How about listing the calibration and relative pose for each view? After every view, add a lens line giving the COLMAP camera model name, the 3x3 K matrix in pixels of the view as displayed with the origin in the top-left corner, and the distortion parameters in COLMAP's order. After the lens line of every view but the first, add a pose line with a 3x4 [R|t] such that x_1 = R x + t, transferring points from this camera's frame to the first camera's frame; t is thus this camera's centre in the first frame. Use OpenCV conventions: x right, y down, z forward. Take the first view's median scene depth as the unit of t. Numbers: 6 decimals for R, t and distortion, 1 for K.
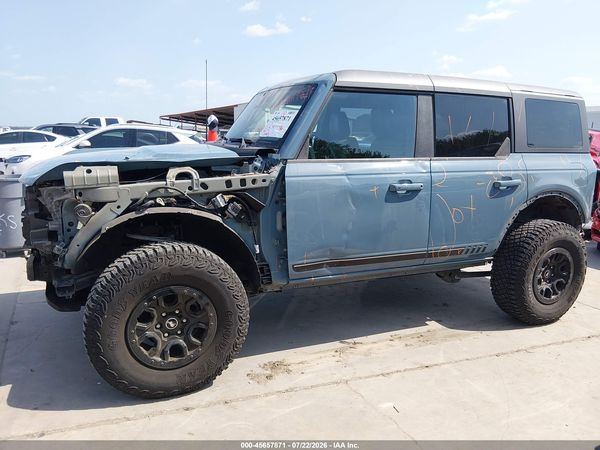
lens RADIAL K [[458.2, 0, 301.9], [0, 458.2, 224.3], [0, 0, 1]] dist [0.080145, -0.146711]
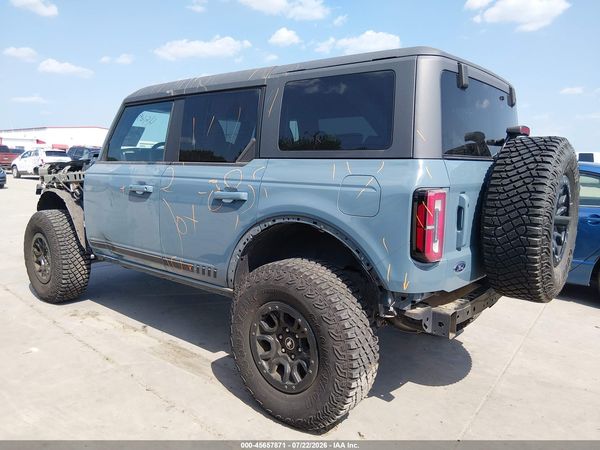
lens RADIAL K [[458.2, 0, 301.9], [0, 458.2, 224.3], [0, 0, 1]] dist [0.080145, -0.146711]
pose [[0.437349, 0.102124, -0.893474, 1.509952], [-0.181014, 0.983193, 0.023774, -0.103469], [0.880886, 0.151334, 0.448485, 0.968117]]
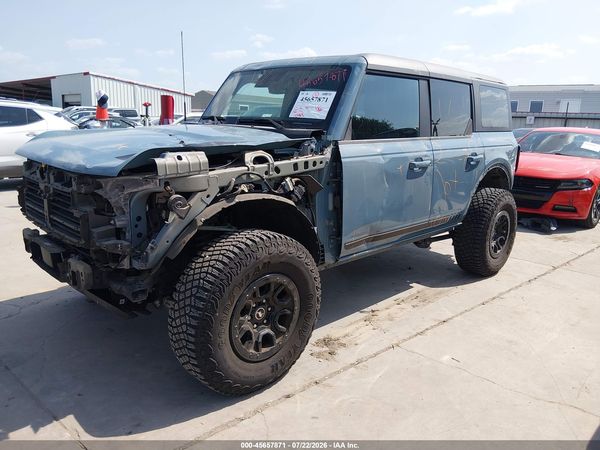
lens RADIAL K [[458.2, 0, 301.9], [0, 458.2, 224.3], [0, 0, 1]] dist [0.080145, -0.146711]
pose [[0.934720, -0.076703, 0.347009, -0.483539], [0.060609, 0.996532, 0.057015, -0.019867], [-0.350179, -0.032261, 0.936127, 0.068827]]
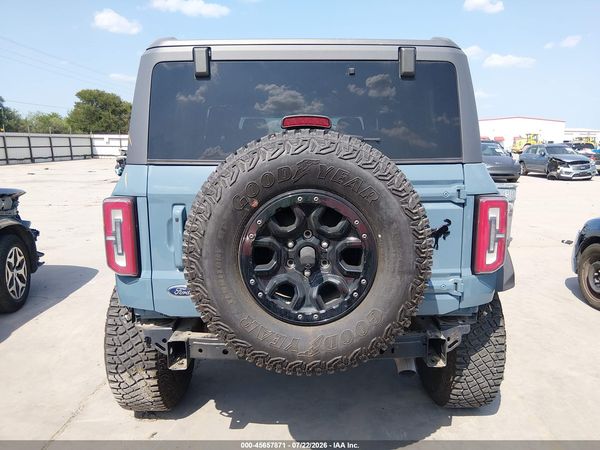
lens RADIAL K [[458.2, 0, 301.9], [0, 458.2, 224.3], [0, 0, 1]] dist [0.080145, -0.146711]
pose [[-0.410922, 0.121346, -0.903559, 1.454681], [-0.183320, 0.959860, 0.212277, -0.337485], [0.893049, 0.252870, -0.372183, 1.983984]]
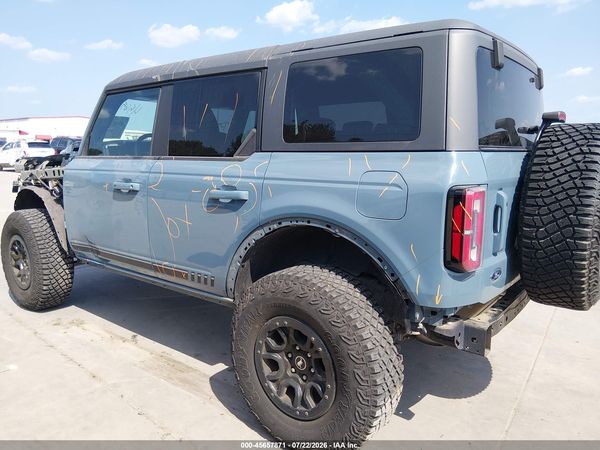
lens RADIAL K [[458.2, 0, 301.9], [0, 458.2, 224.3], [0, 0, 1]] dist [0.080145, -0.146711]
pose [[0.459508, 0.117854, -0.880320, 1.392760], [-0.164833, 0.985255, 0.045863, -0.120106], [0.872744, 0.124031, 0.472158, 0.983356]]
